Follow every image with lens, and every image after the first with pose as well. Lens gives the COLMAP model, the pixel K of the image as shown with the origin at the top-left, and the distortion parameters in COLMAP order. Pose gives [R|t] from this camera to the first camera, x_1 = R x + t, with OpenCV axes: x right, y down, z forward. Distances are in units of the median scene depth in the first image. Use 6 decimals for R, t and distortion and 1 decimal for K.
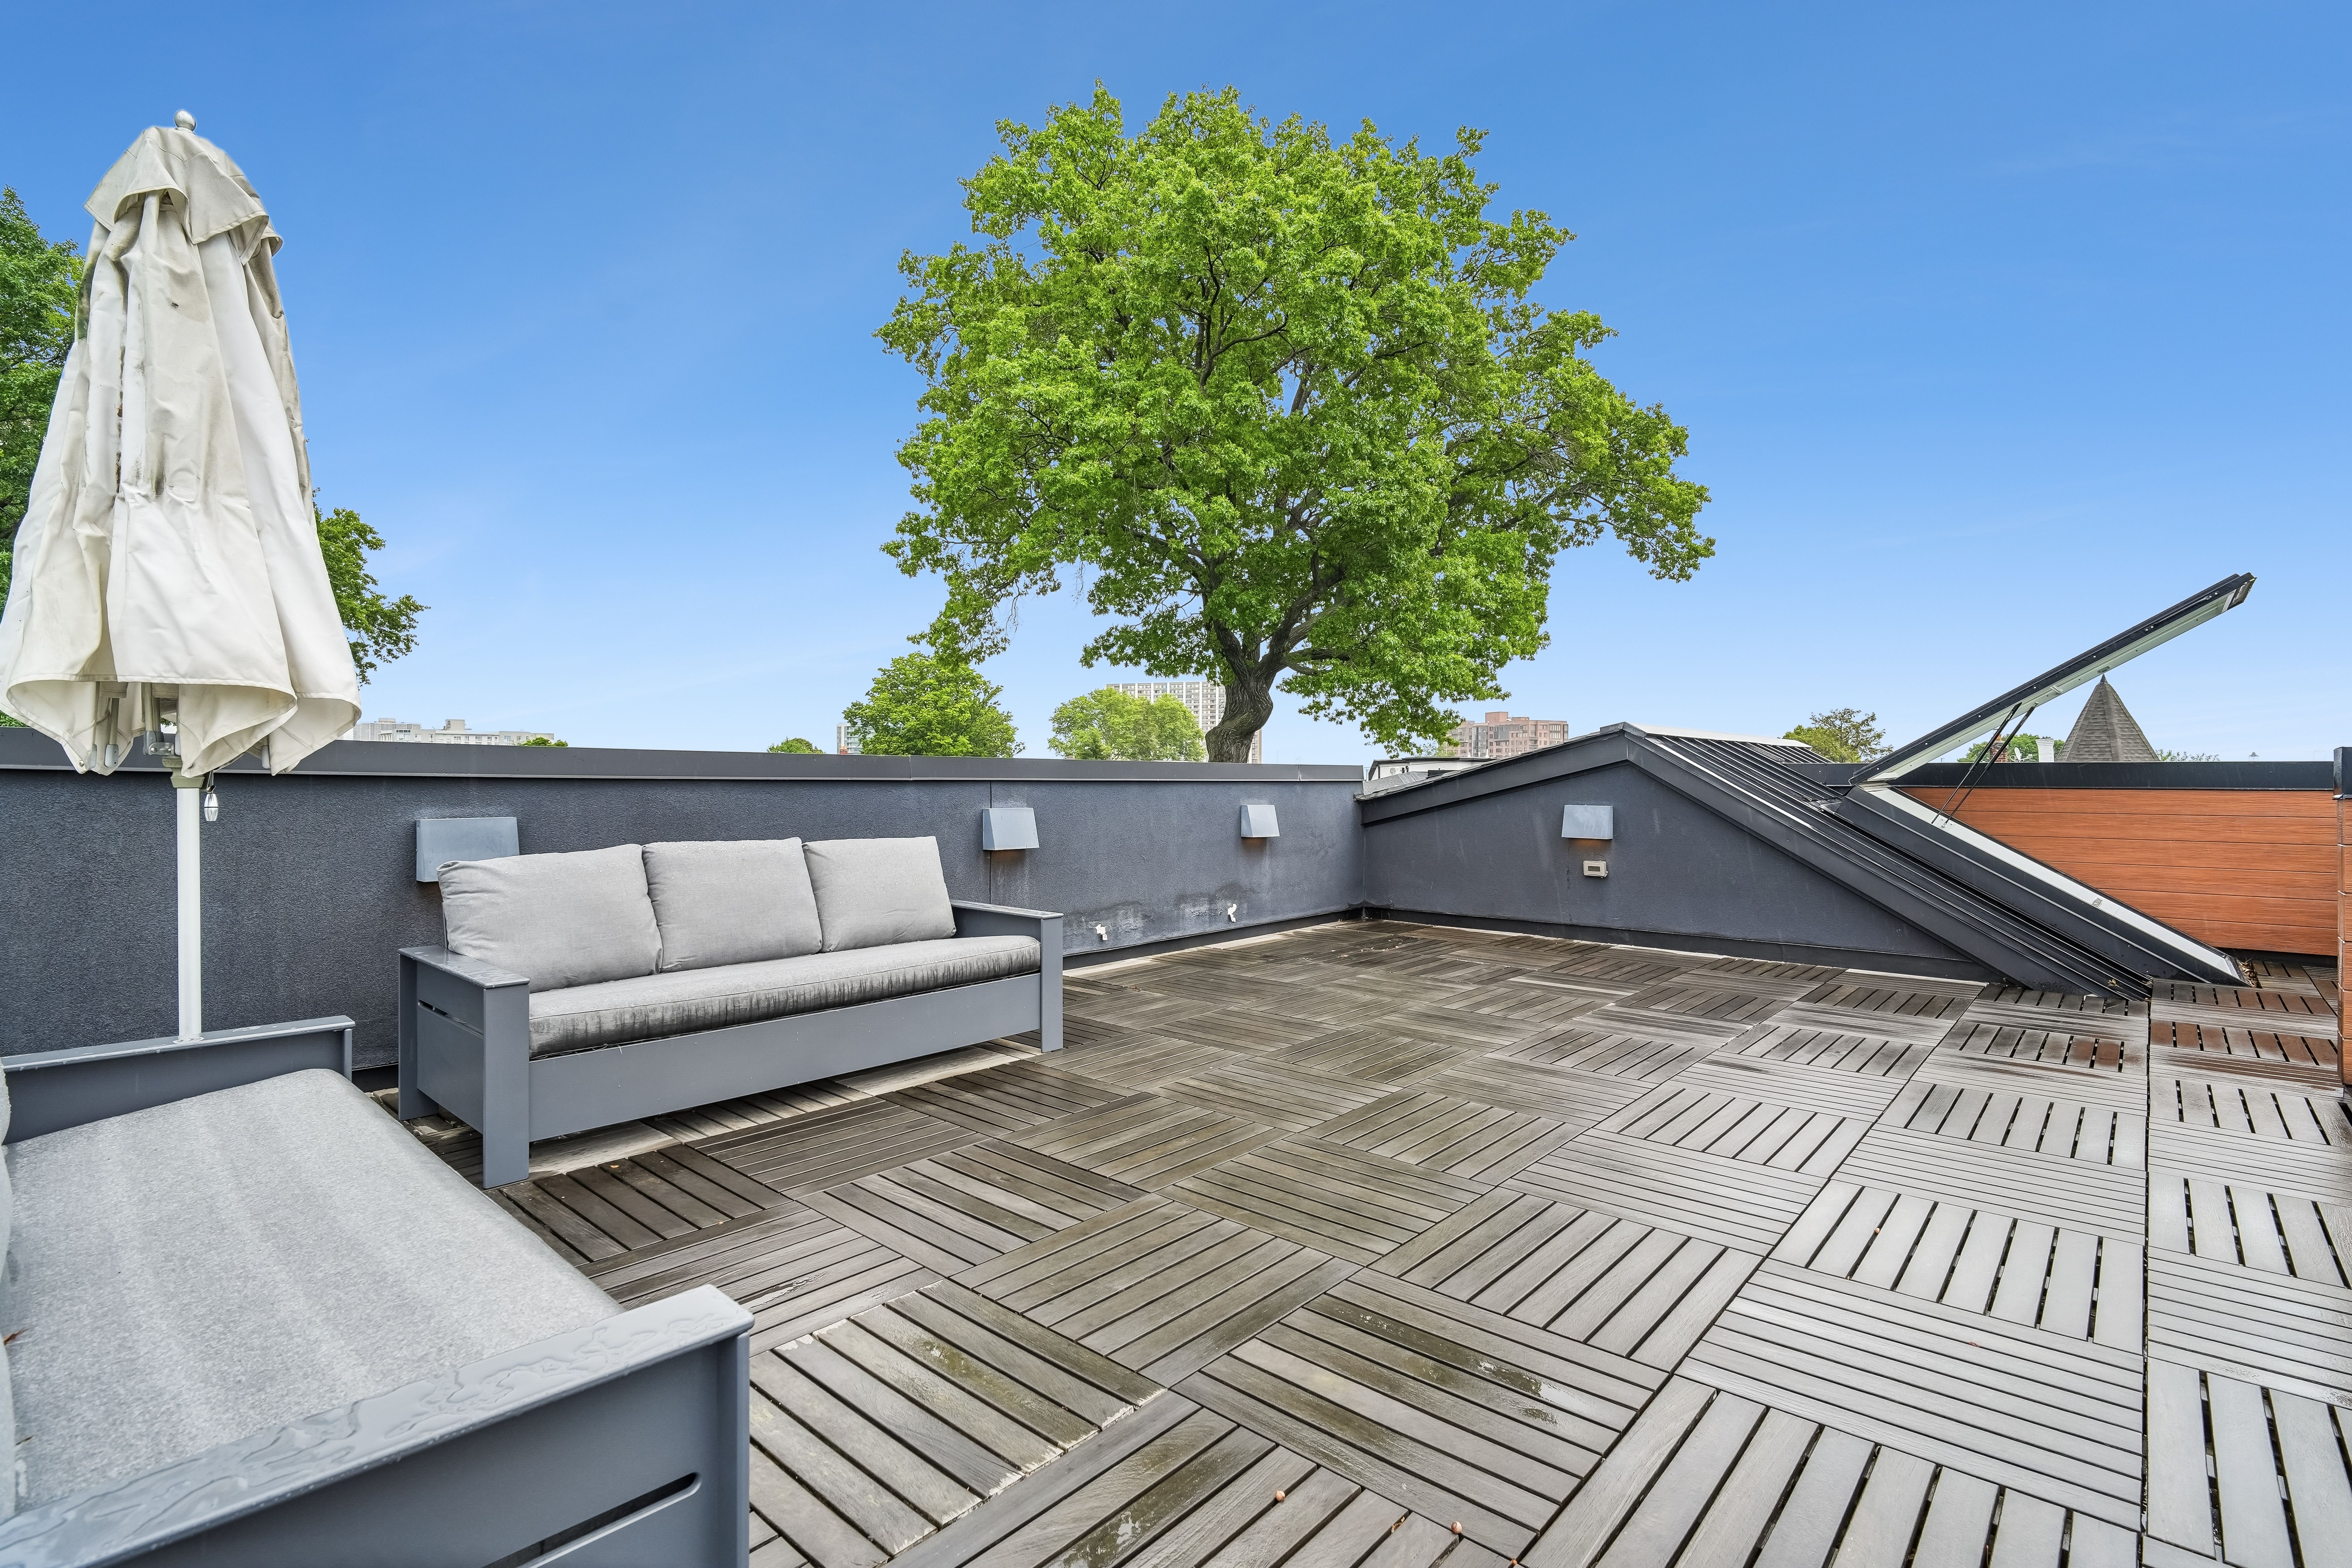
lens RADIAL K [[1096.9, 0, 1179.6], [0, 1096.9, 774.4], [0, 0, 1]] dist [0.002040, -0.004564]
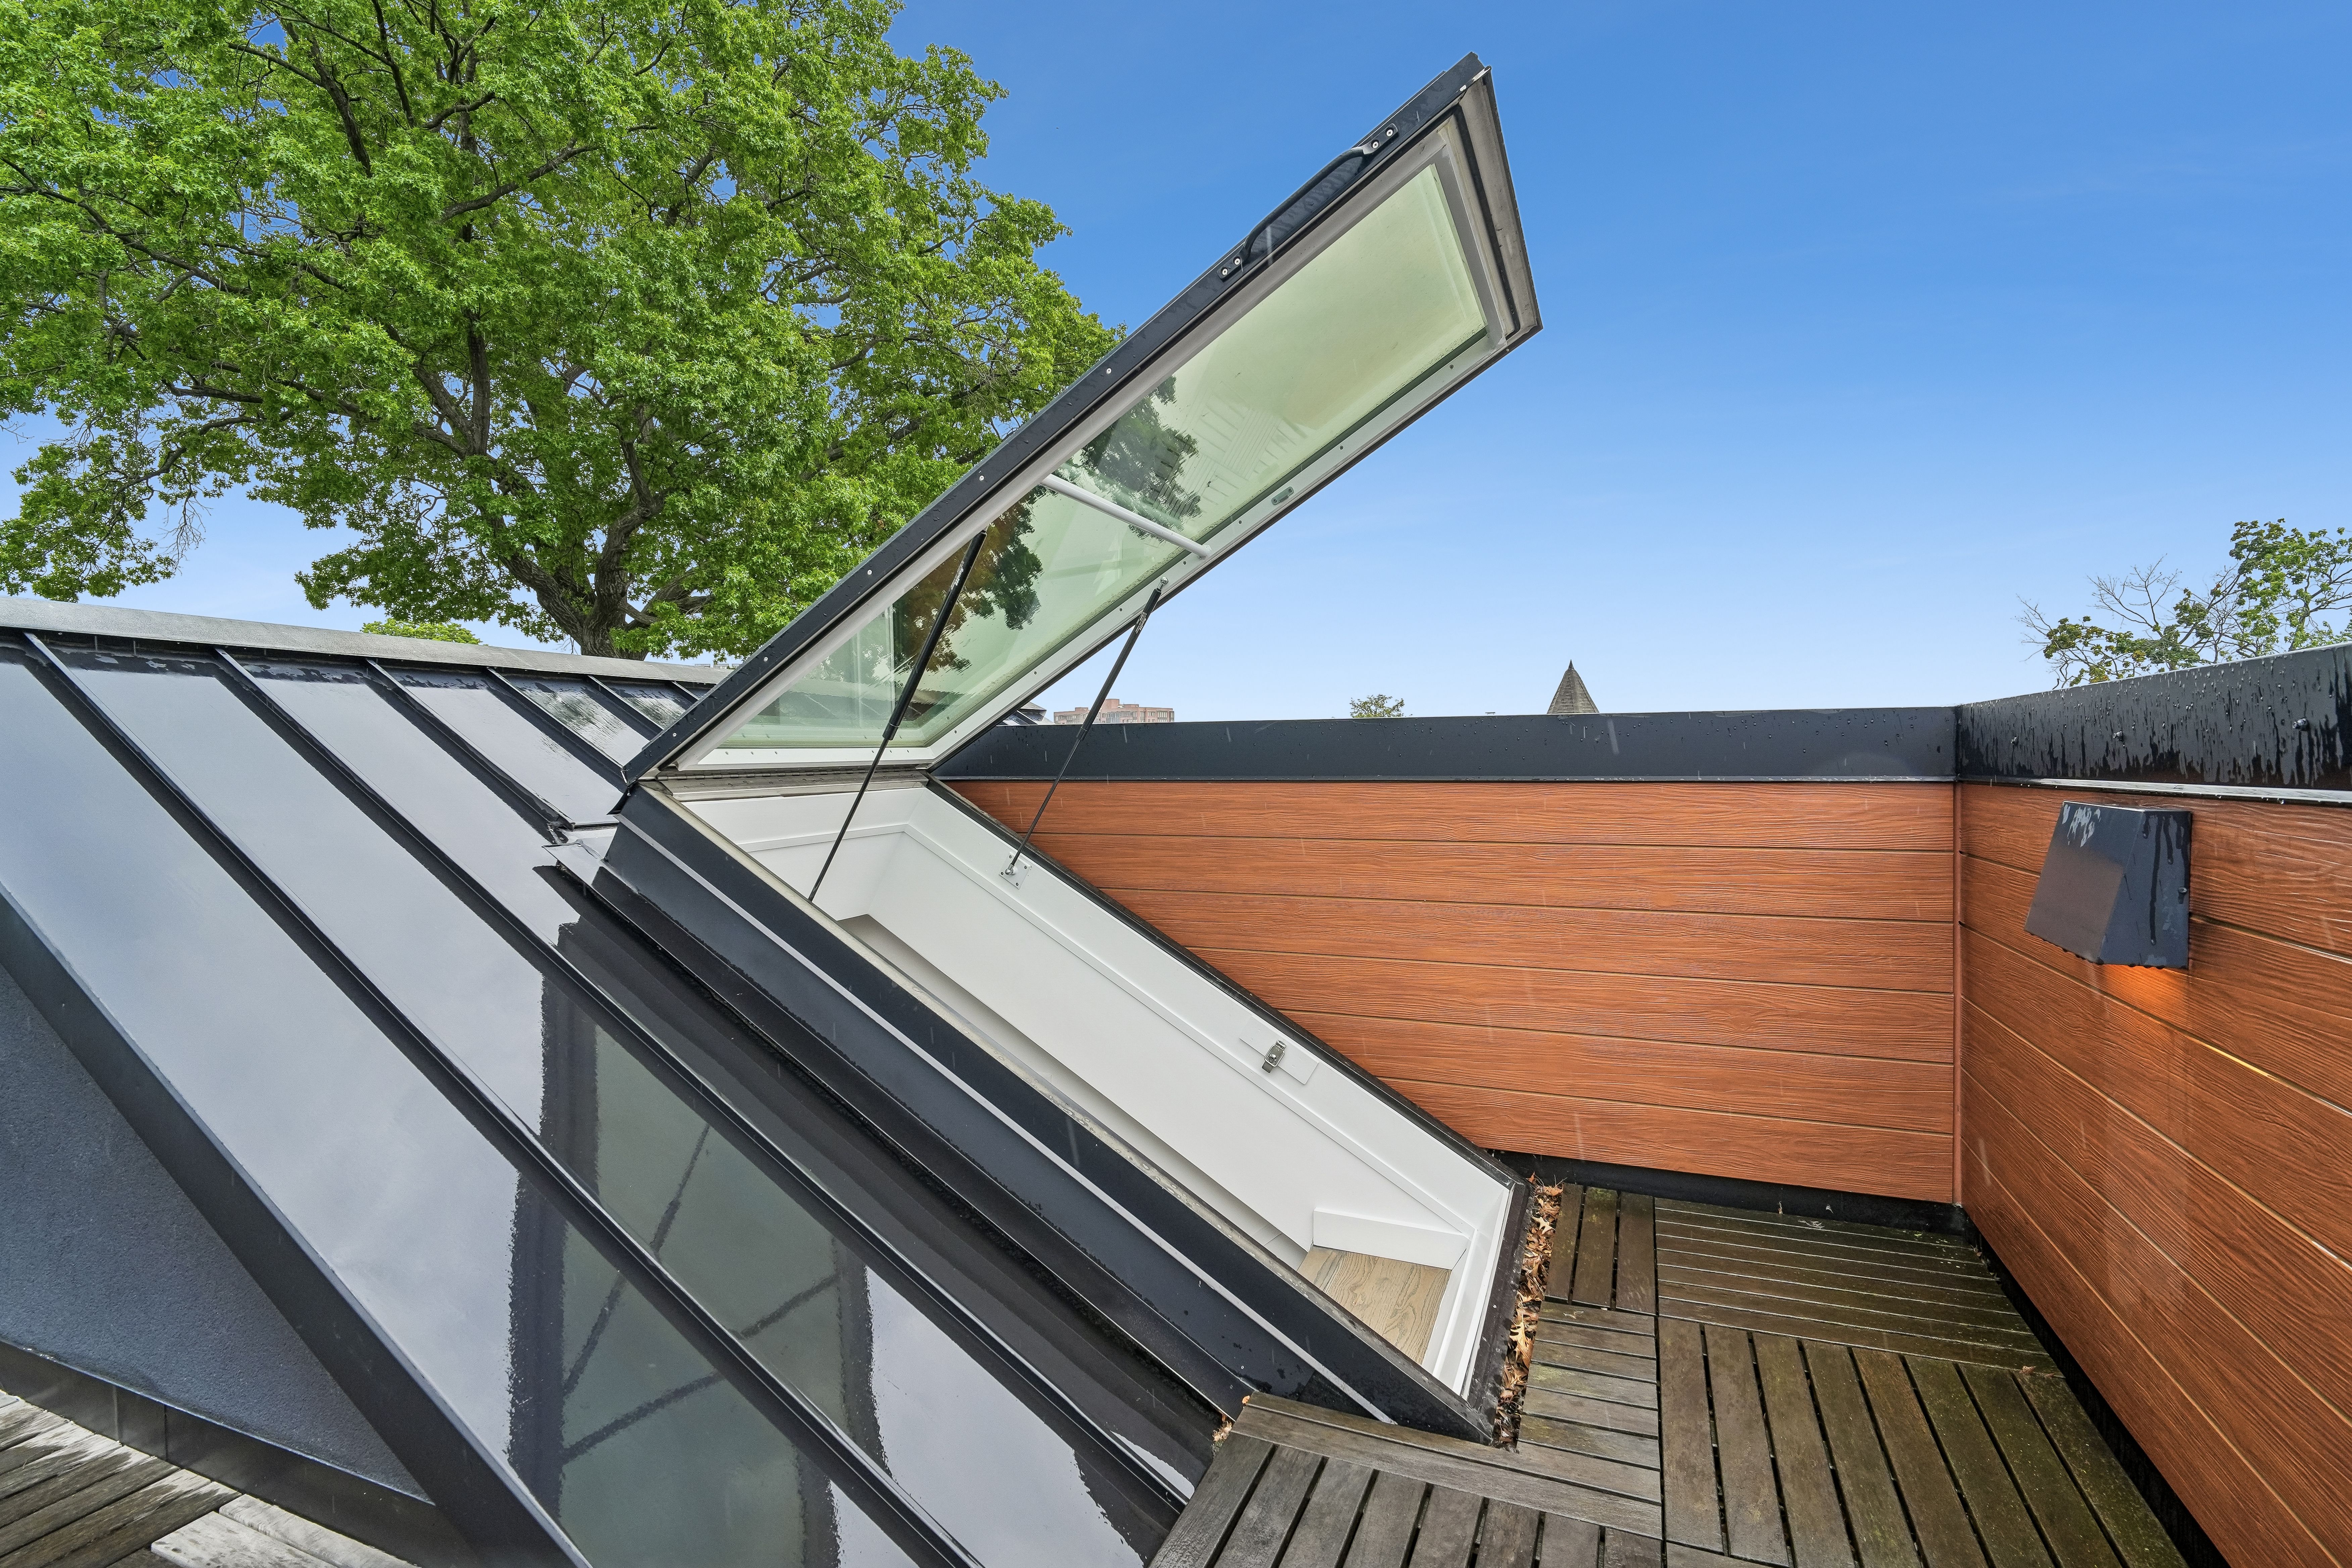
lens RADIAL K [[1096.9, 0, 1176.3], [0, 1096.9, 776.1], [0, 0, 1]] dist [0.002040, -0.004564]
pose [[0.943298, -0.013269, 0.331681, 0.228628], [0.008478, 0.999838, 0.015888, 0.001333], [-0.331838, -0.012175, 0.943258, 0.212796]]
